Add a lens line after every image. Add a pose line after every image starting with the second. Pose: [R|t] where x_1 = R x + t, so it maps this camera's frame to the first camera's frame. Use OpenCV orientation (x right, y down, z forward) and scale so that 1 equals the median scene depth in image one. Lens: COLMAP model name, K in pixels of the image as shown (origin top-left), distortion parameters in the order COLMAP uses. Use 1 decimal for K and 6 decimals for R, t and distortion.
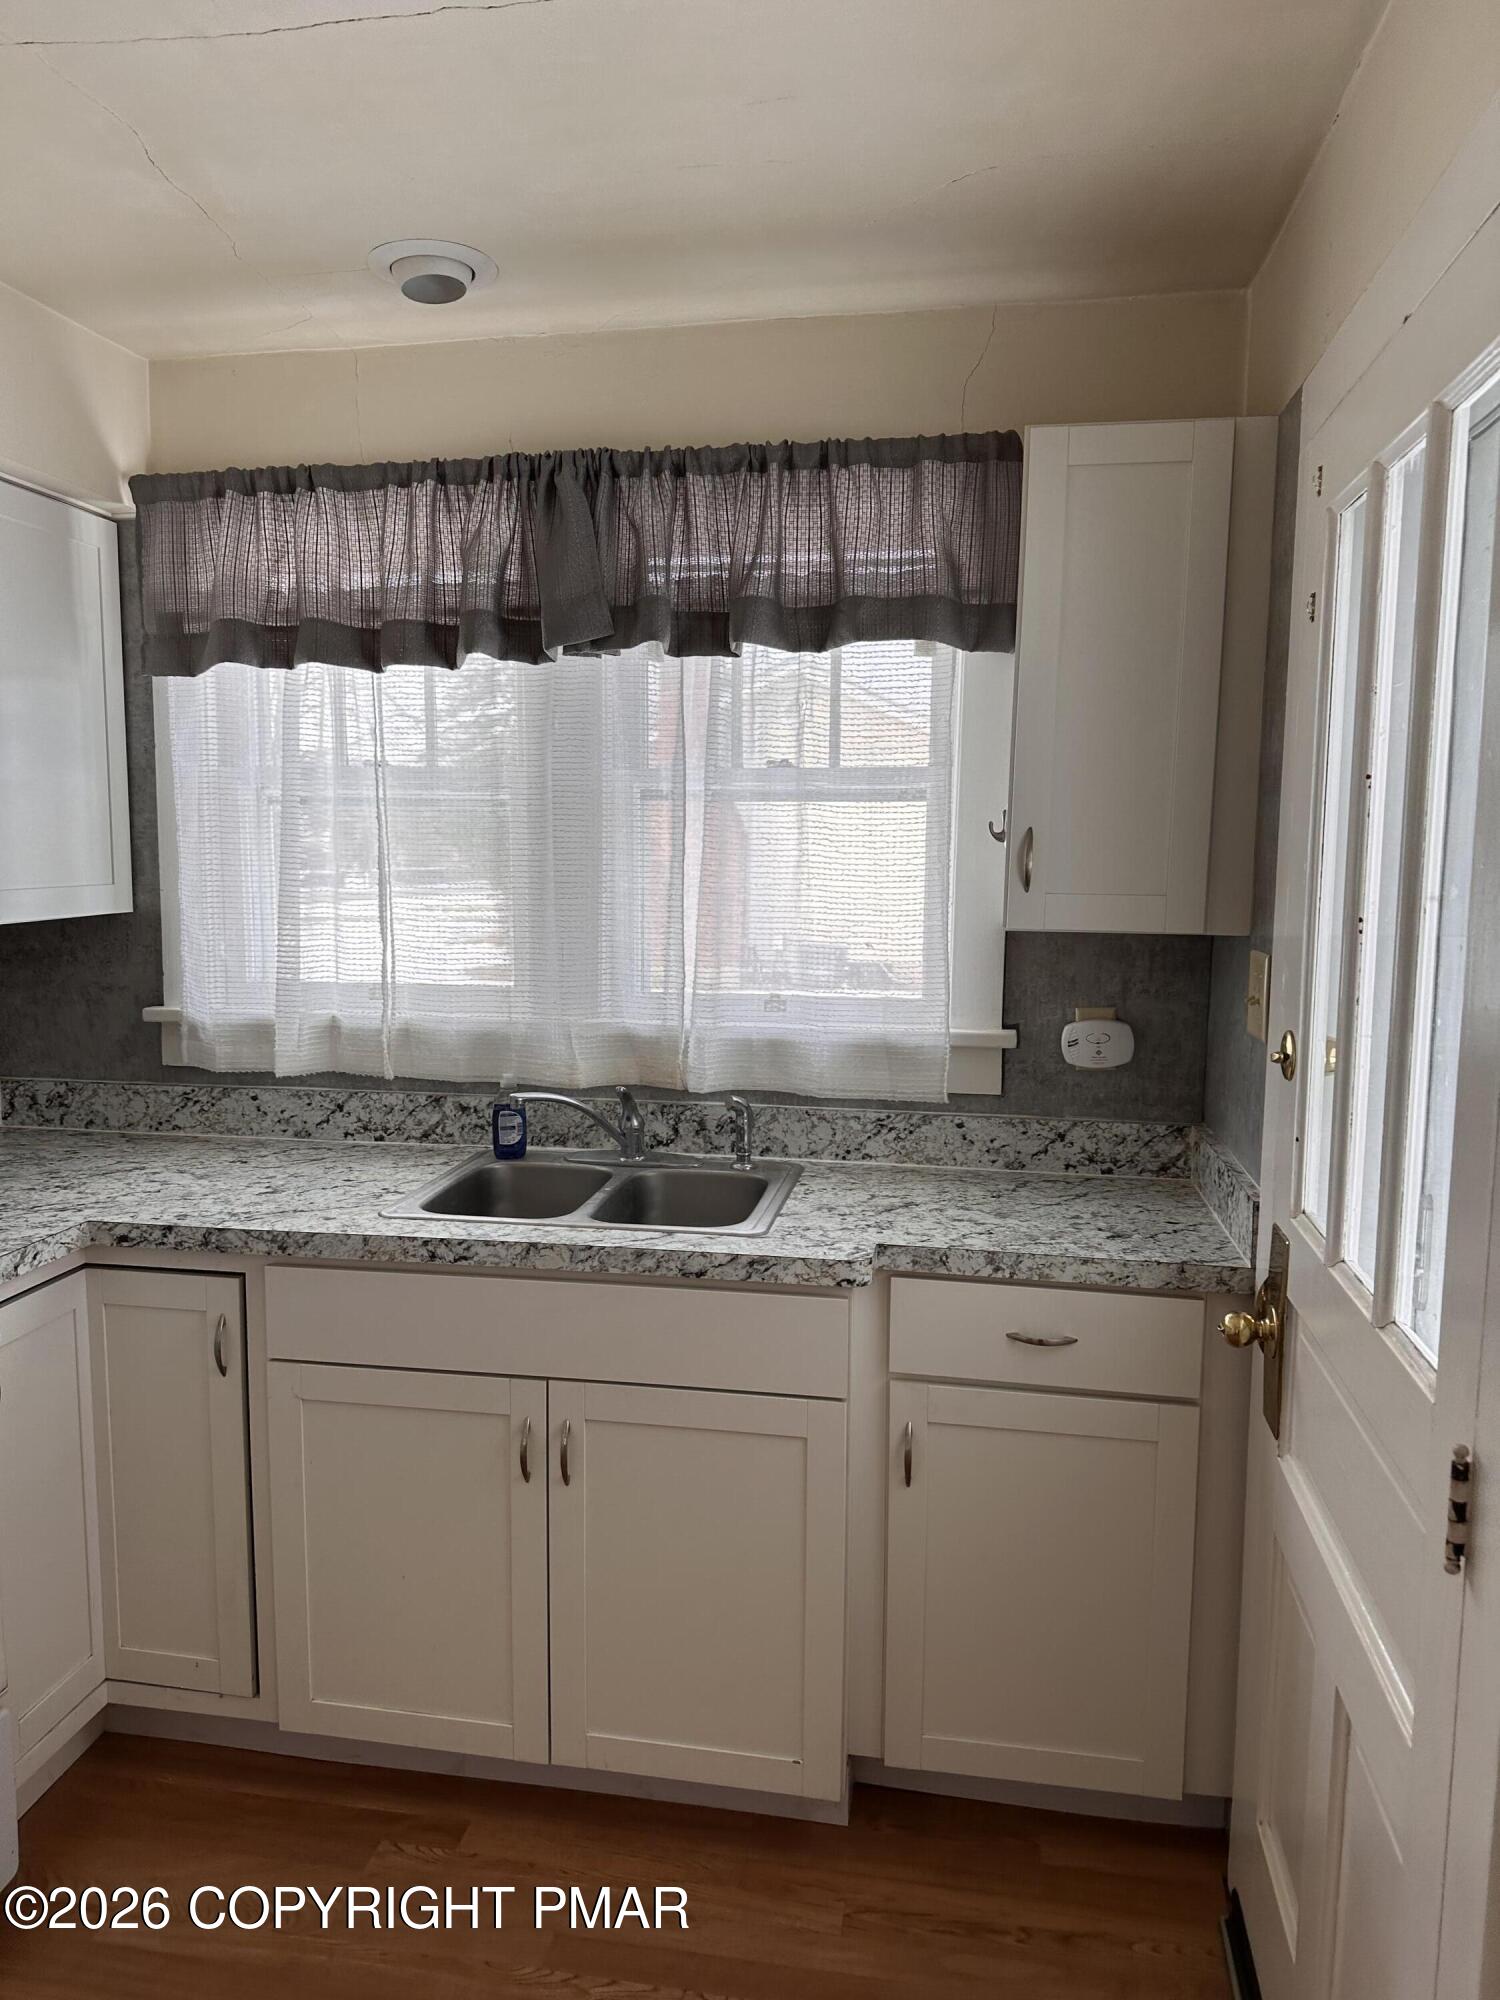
lens RADIAL K [[1401.3, 0, 730.6], [0, 1401.3, 1004.5], [0, 0, 1]] dist [0.144344, -0.239651]
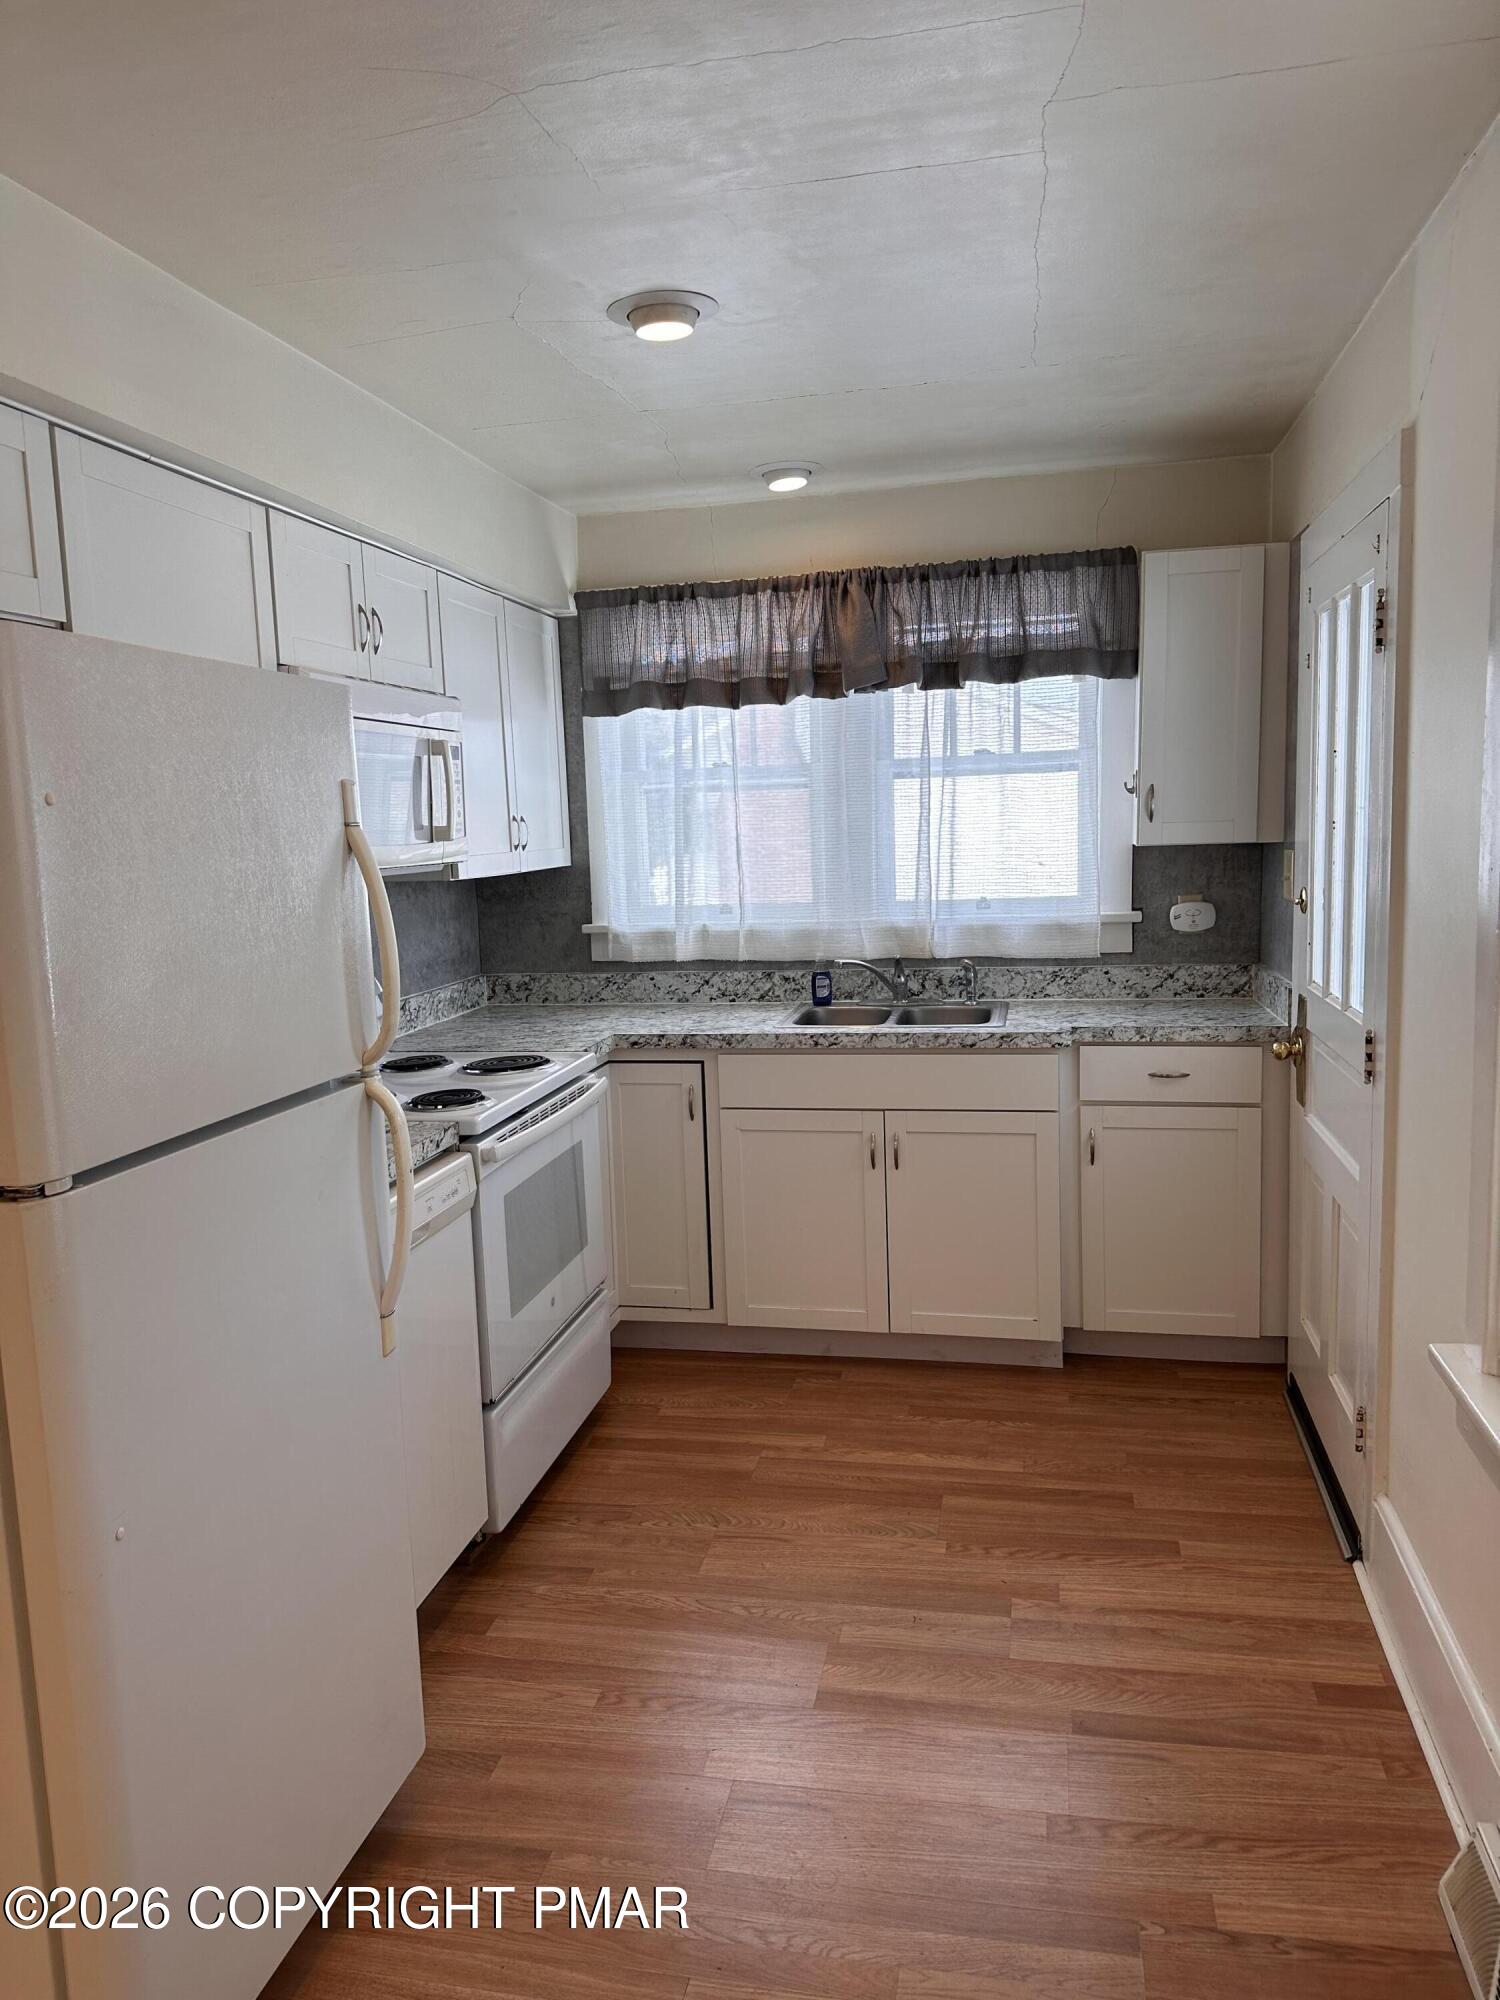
lens RADIAL K [[1400.5, 0, 750.0], [0, 1400.5, 1000.0], [0, 0, 1]] dist [0.216990, -0.437482]
pose [[0.998991, -0.037864, -0.024132, -0.213292], [0.038199, 0.999178, 0.013572, 0.082188], [0.023598, -0.014480, 0.999617, -0.651998]]
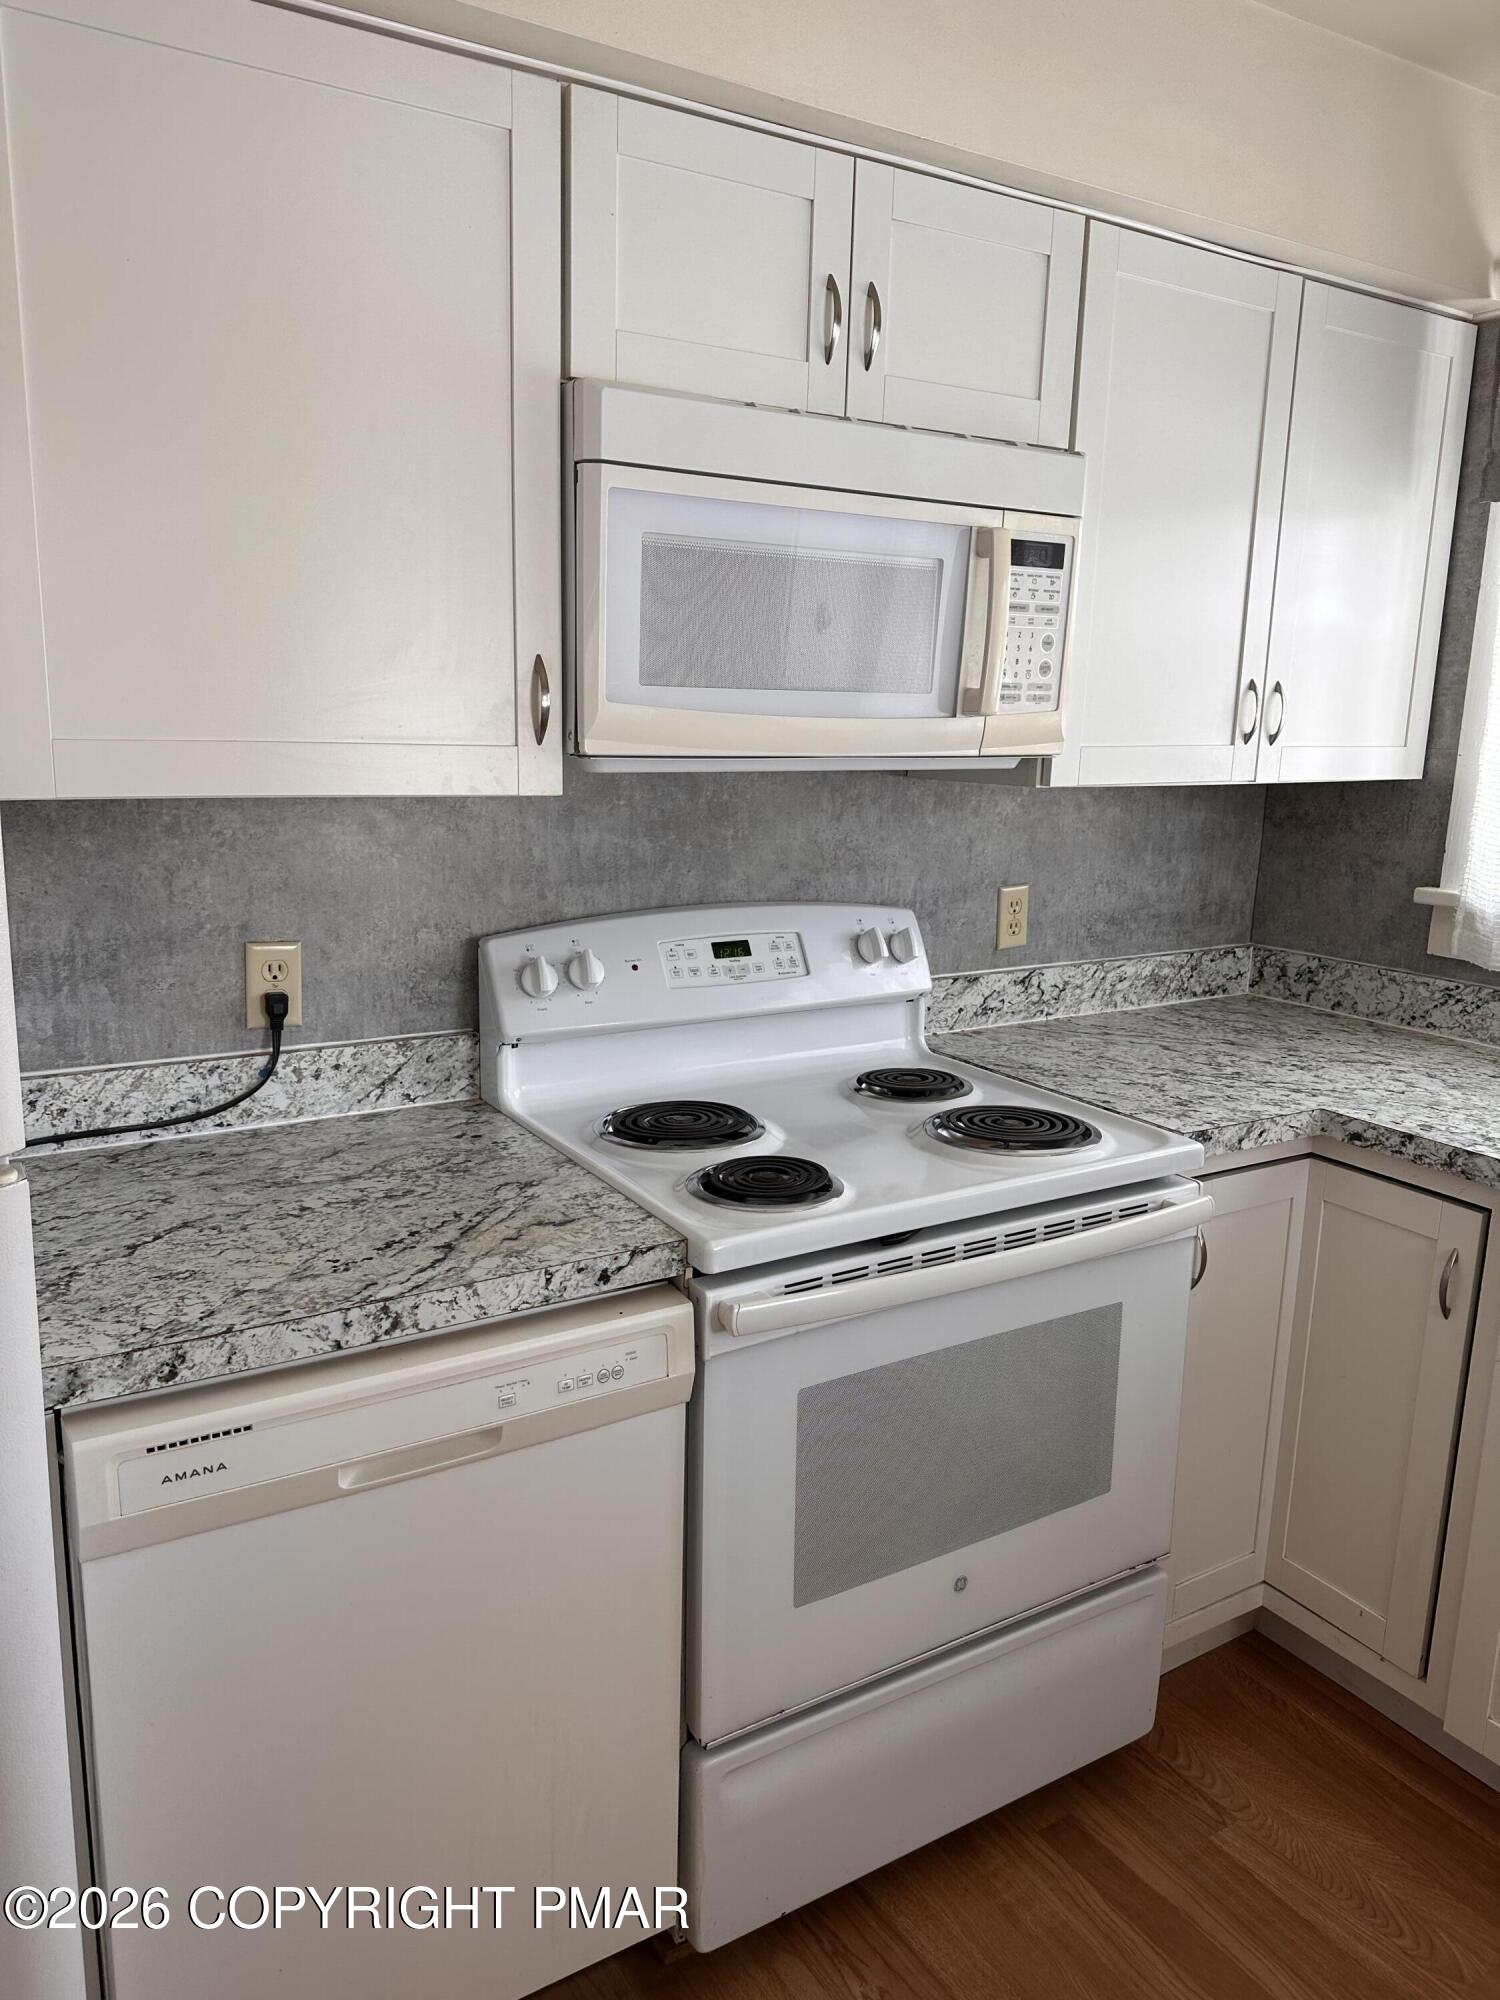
lens RADIAL K [[1401.3, 0, 730.6], [0, 1401.3, 1004.5], [0, 0, 1]] dist [0.144344, -0.239651]
pose [[0.670418, 0.161828, -0.724121, -0.044597], [-0.104518, 0.986792, 0.123763, 0.010126], [0.734585, -0.007289, 0.678477, 0.087386]]
